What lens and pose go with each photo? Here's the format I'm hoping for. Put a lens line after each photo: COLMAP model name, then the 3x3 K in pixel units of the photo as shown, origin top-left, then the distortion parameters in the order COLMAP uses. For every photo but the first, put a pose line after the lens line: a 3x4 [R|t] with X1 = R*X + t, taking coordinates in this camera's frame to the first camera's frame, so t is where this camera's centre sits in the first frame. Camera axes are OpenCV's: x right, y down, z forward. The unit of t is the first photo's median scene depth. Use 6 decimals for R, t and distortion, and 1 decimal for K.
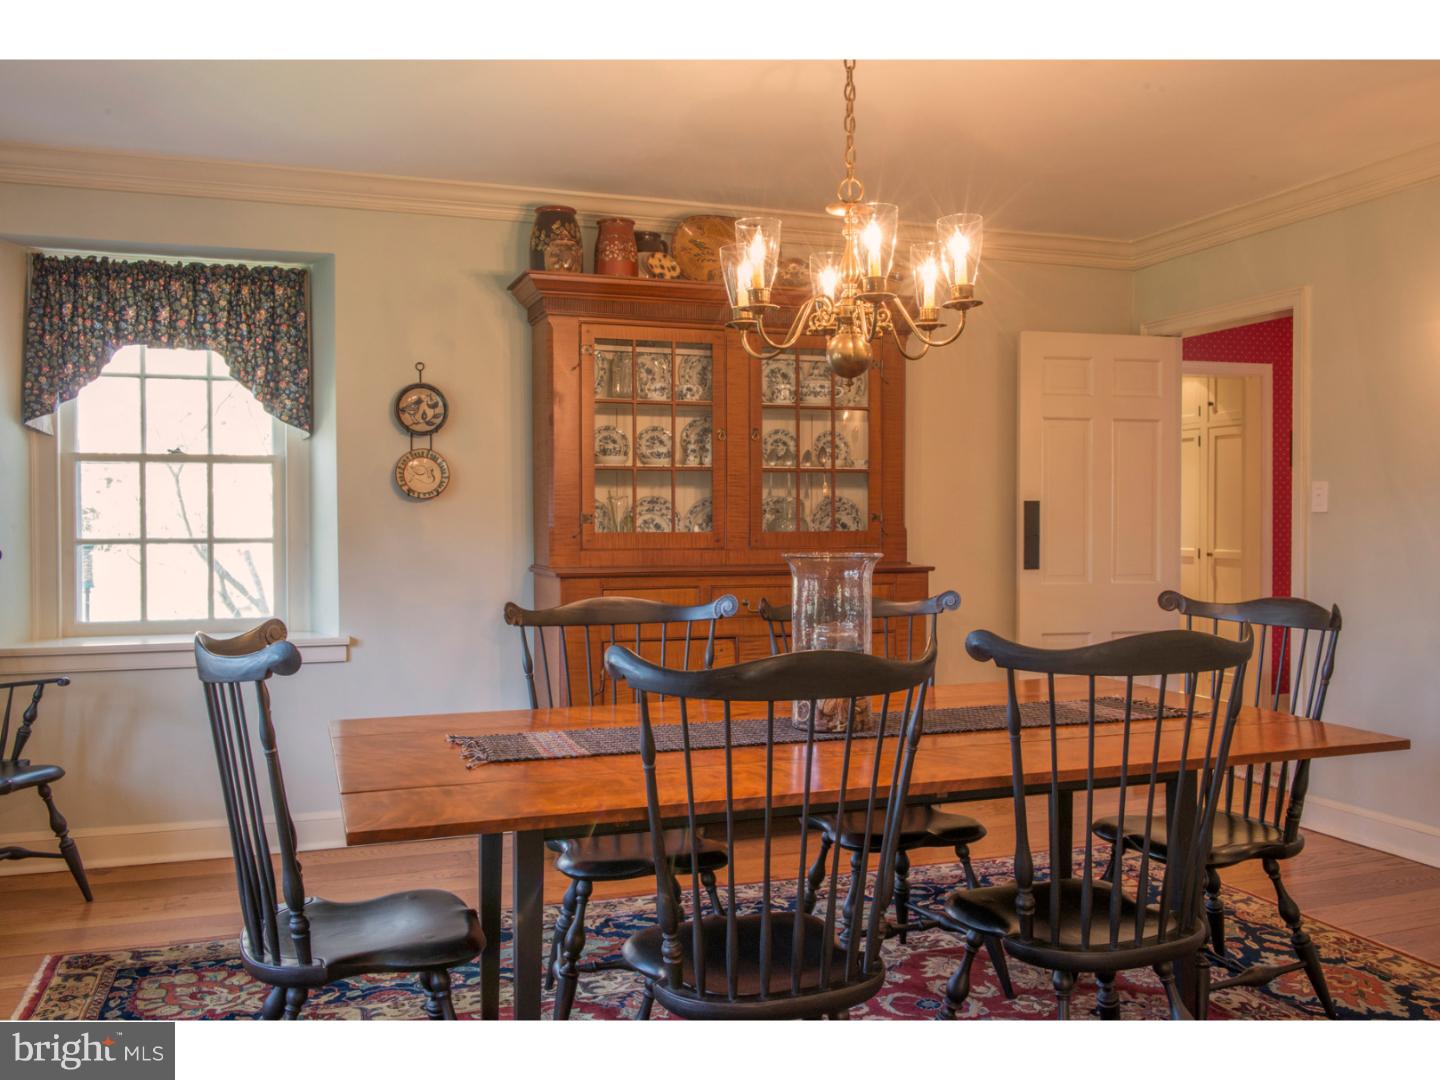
lens RADIAL K [[1205.6, 0, 725.9], [0, 1205.6, 539.4], [0, 0, 1]] dist [-0.005782, -0.012306]
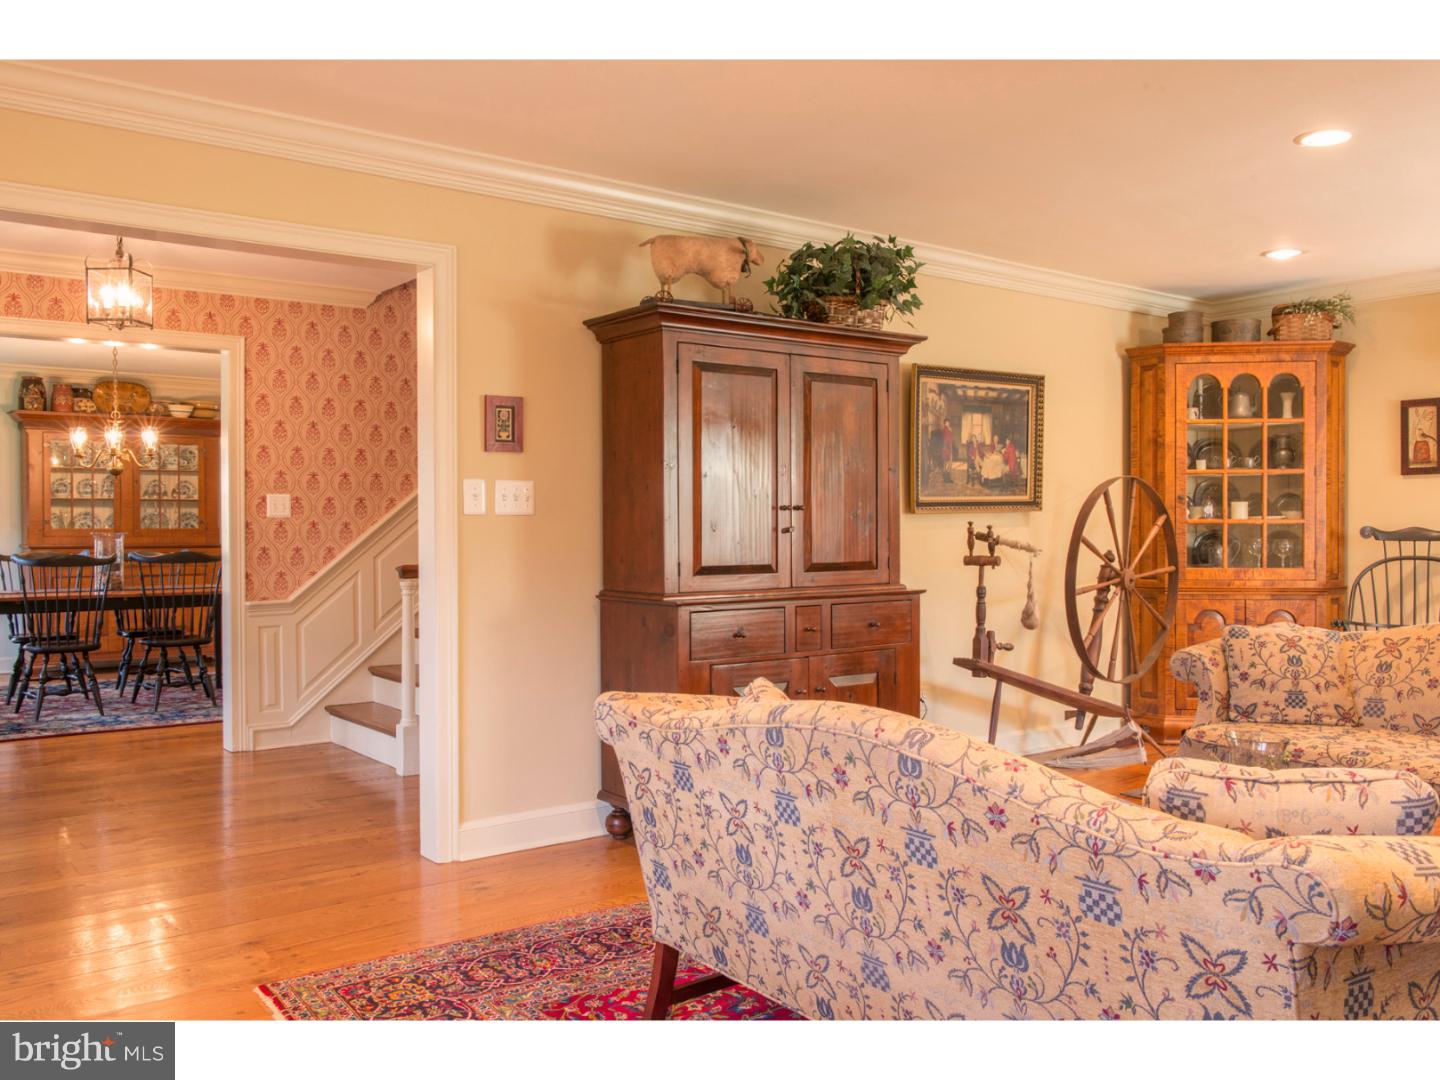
lens RADIAL K [[1205.6, 0, 715.3], [0, 1205.6, 542.6], [0, 0, 1]] dist [-0.005782, -0.012306]
pose [[0.955171, -0.000985, 0.296054, 0.384581], [0.003167, 0.999971, -0.006890, 0.037669], [-0.296038, 0.007518, 0.955146, -1.392001]]
